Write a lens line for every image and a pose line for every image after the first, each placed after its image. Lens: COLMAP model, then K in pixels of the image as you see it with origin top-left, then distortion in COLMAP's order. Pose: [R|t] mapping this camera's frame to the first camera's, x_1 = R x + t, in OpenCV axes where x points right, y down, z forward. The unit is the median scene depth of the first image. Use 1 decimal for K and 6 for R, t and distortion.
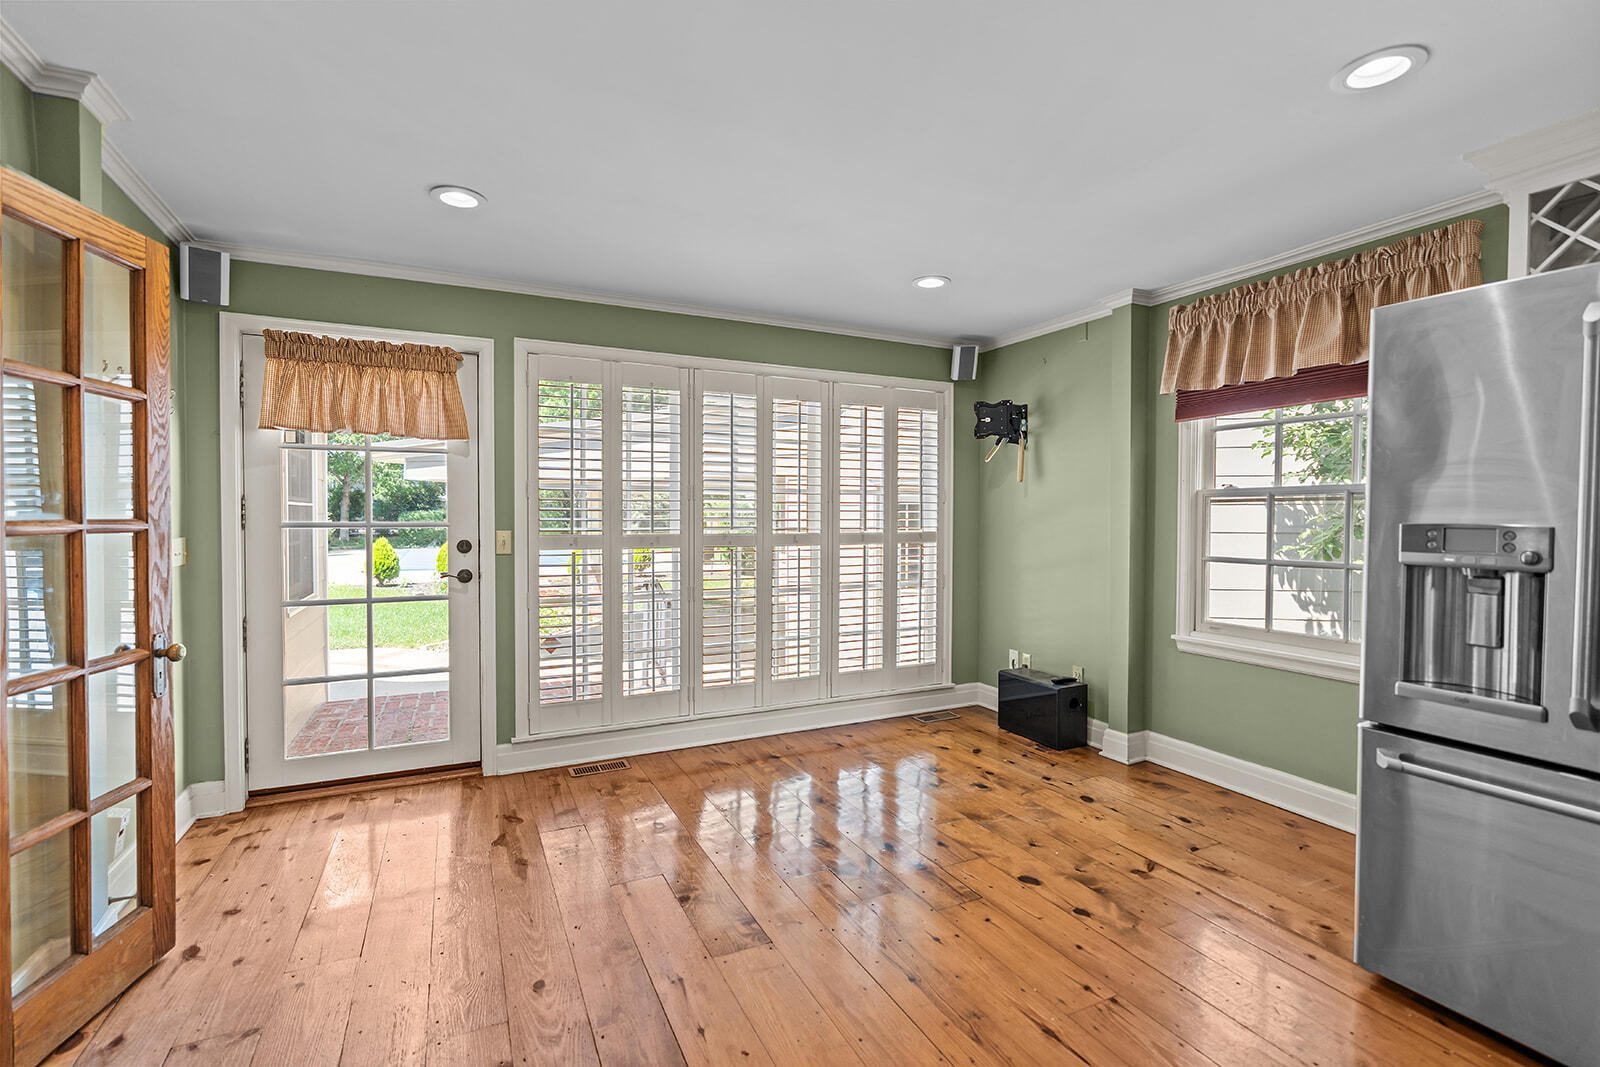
lens RADIAL K [[710.1, 0, 800.1], [0, 710.1, 528.4], [0, 0, 1]] dist [-0.007573, 0.000628]
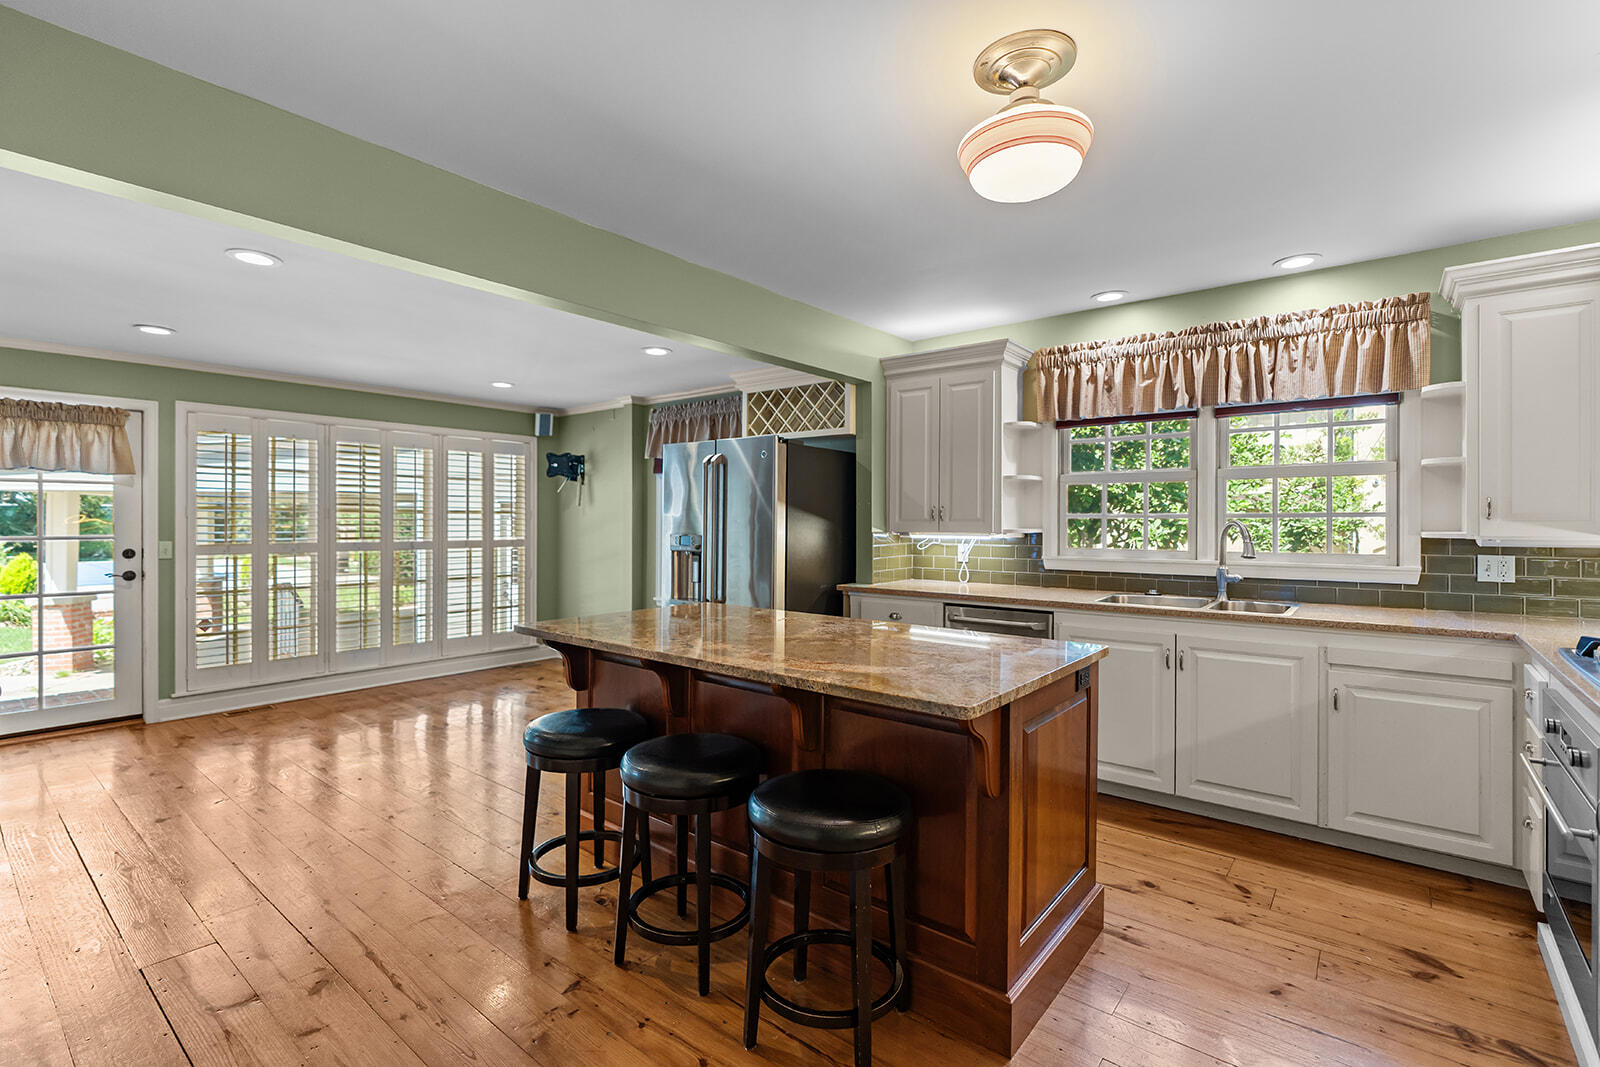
lens RADIAL K [[723.5, 0, 799.0], [0, 723.5, 524.2], [0, 0, 1]] dist [-0.009041, 0.001039]
pose [[0.907616, -0.001731, 0.419798, 0.103273], [0.008096, 0.999878, -0.013382, -0.001717], [-0.419723, 0.015545, 0.907519, -0.736113]]
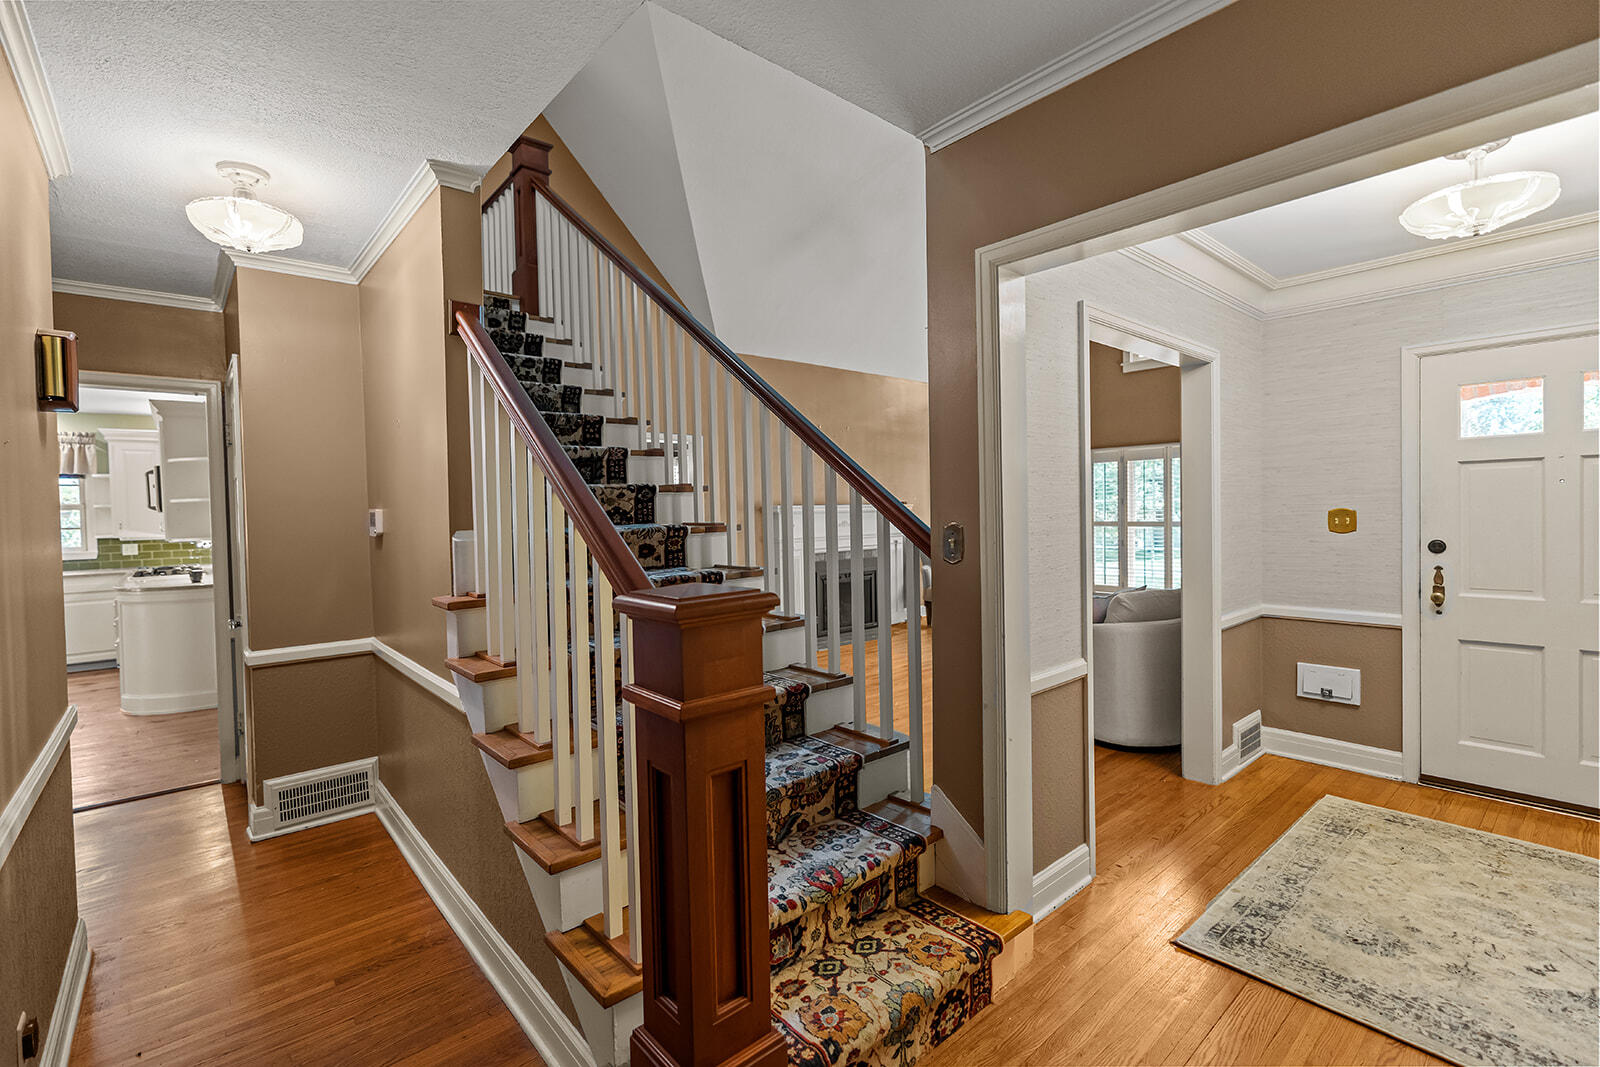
lens RADIAL K [[723.5, 0, 799.0], [0, 723.5, 524.2], [0, 0, 1]] dist [-0.009041, 0.001039]
pose [[-0.257186, -0.013922, 0.966262, -1.294637], [0.042272, 0.998777, 0.025642, 0.001760], [-0.965437, 0.047441, -0.256283, -1.648610]]
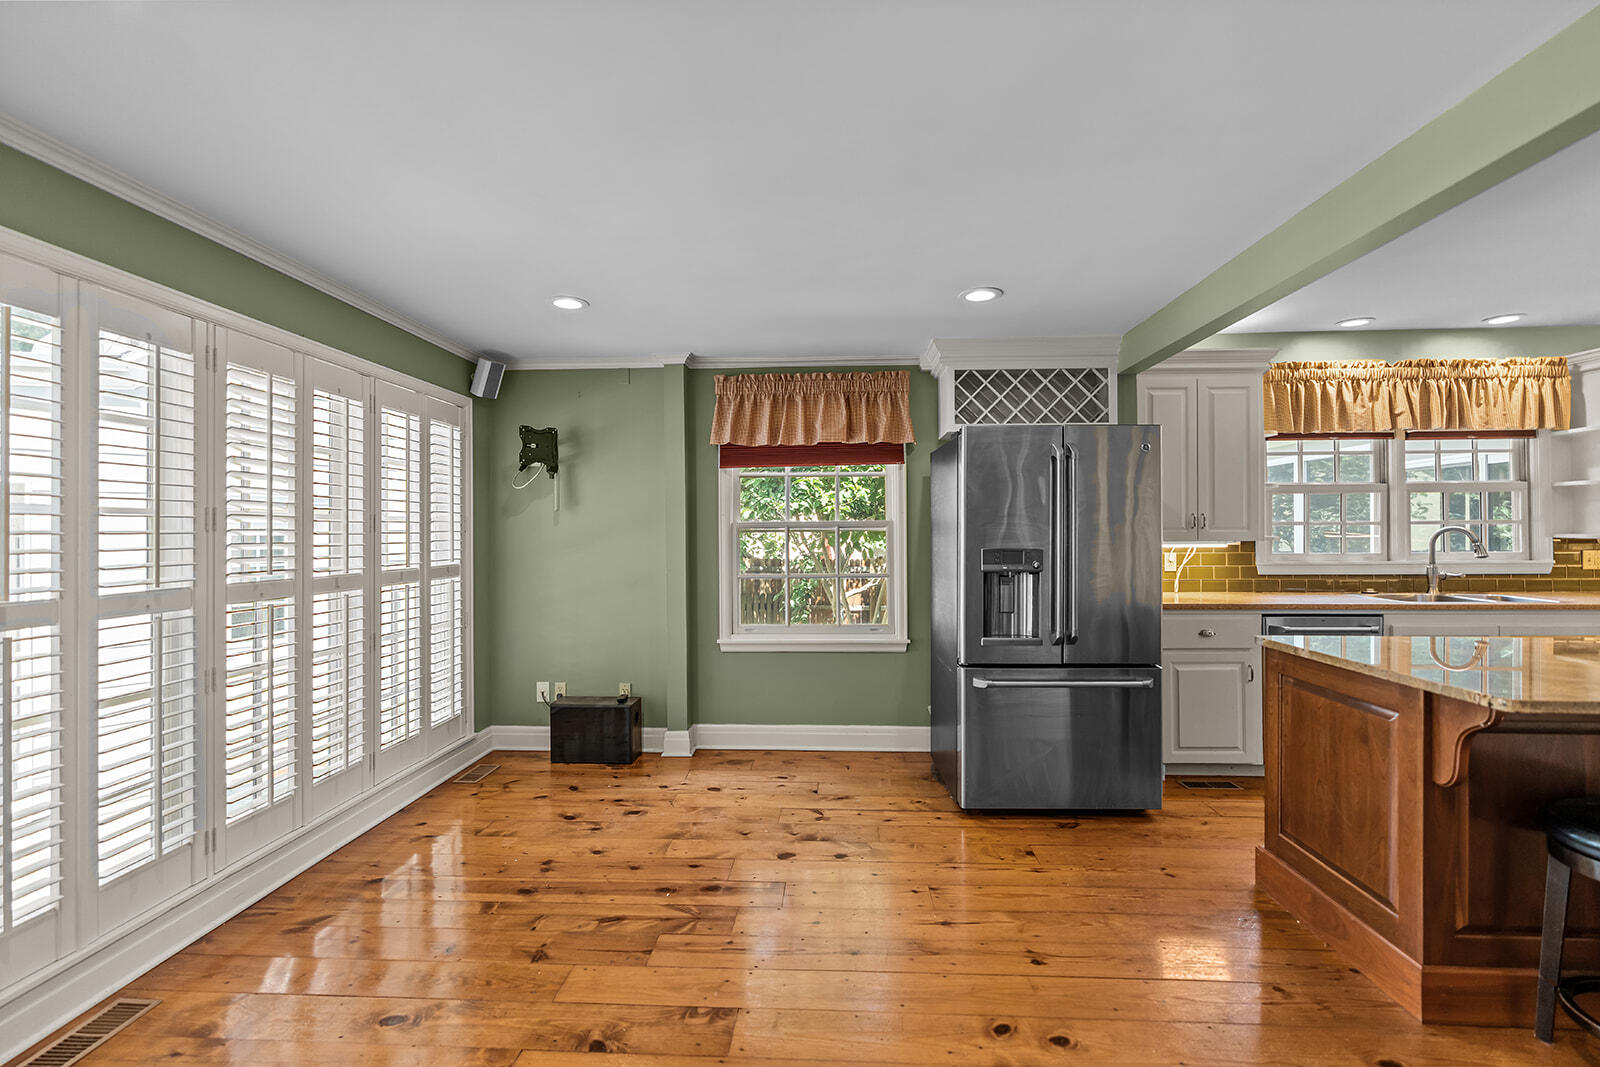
lens RADIAL K [[710.1, 0, 800.1], [0, 710.1, 528.4], [0, 0, 1]] dist [-0.007573, 0.000628]
pose [[0.495010, -0.000744, 0.868887, -0.466636], [0.024782, 0.999605, -0.013263, -0.022925], [-0.868534, 0.028097, 0.494833, 0.253638]]
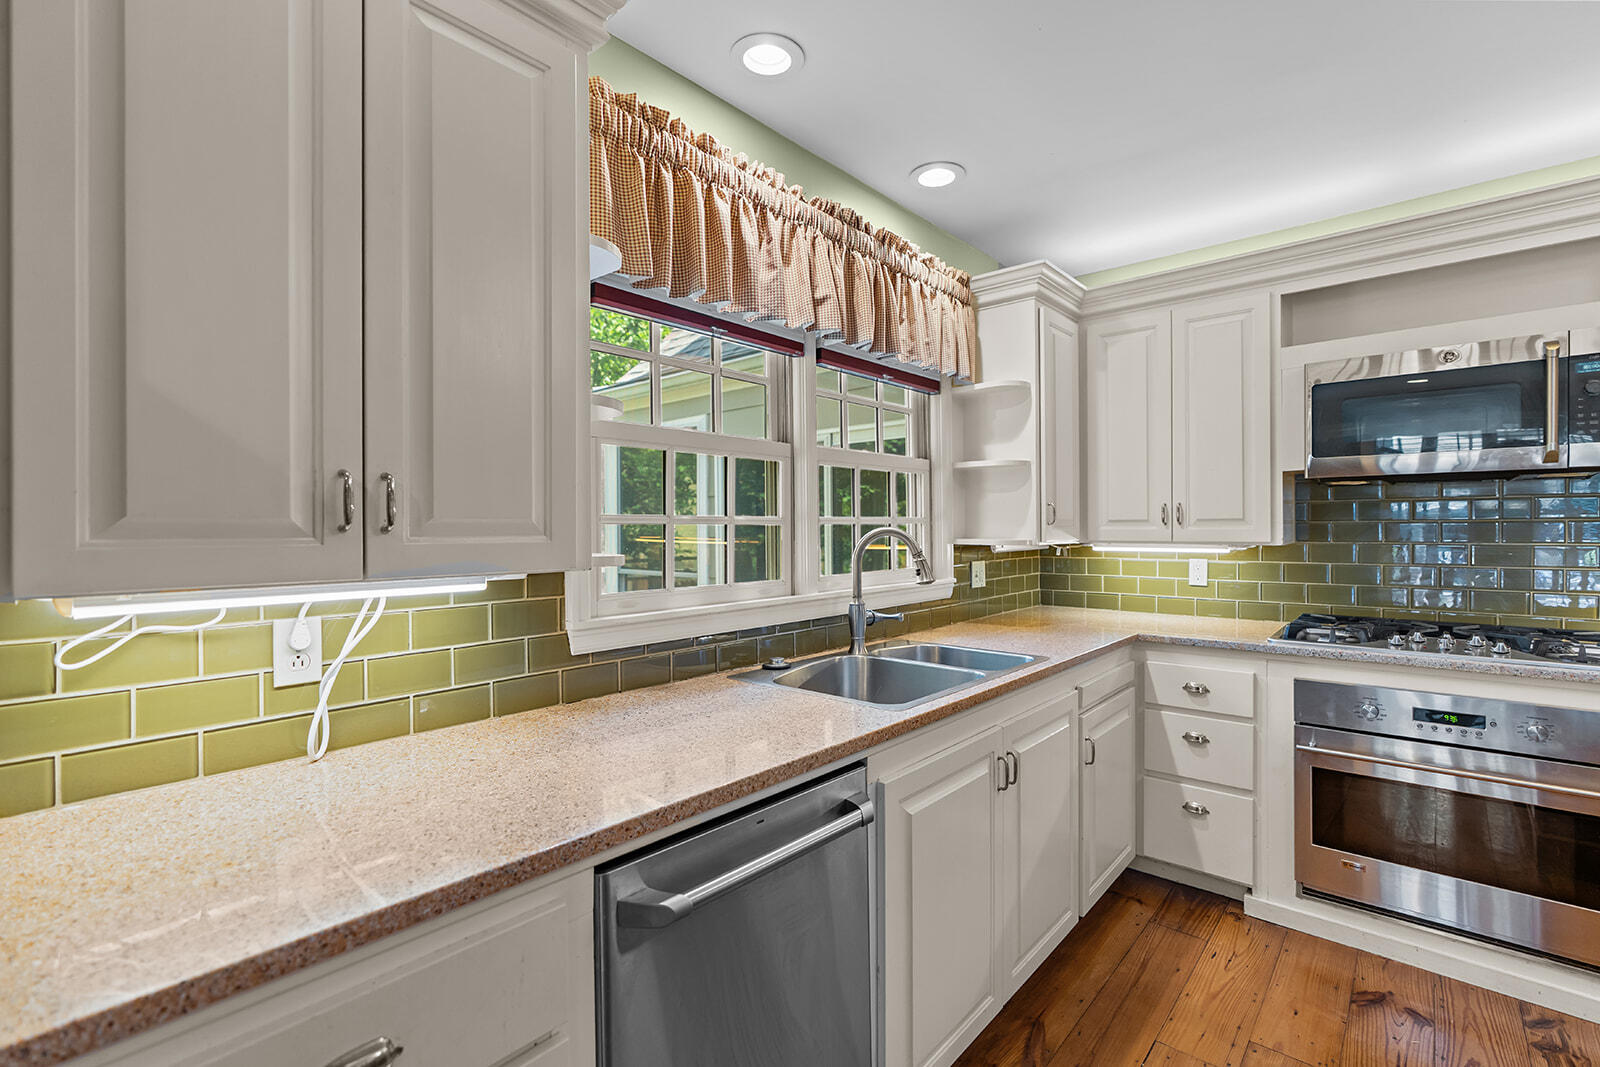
lens RADIAL K [[710.1, 0, 800.1], [0, 710.1, 528.4], [0, 0, 1]] dist [-0.007573, 0.000628]
pose [[-0.379857, 0.002912, 0.925041, 0.497701], [0.027845, 0.999578, 0.008287, -0.020885], [-0.924626, 0.028905, -0.379778, 0.208962]]
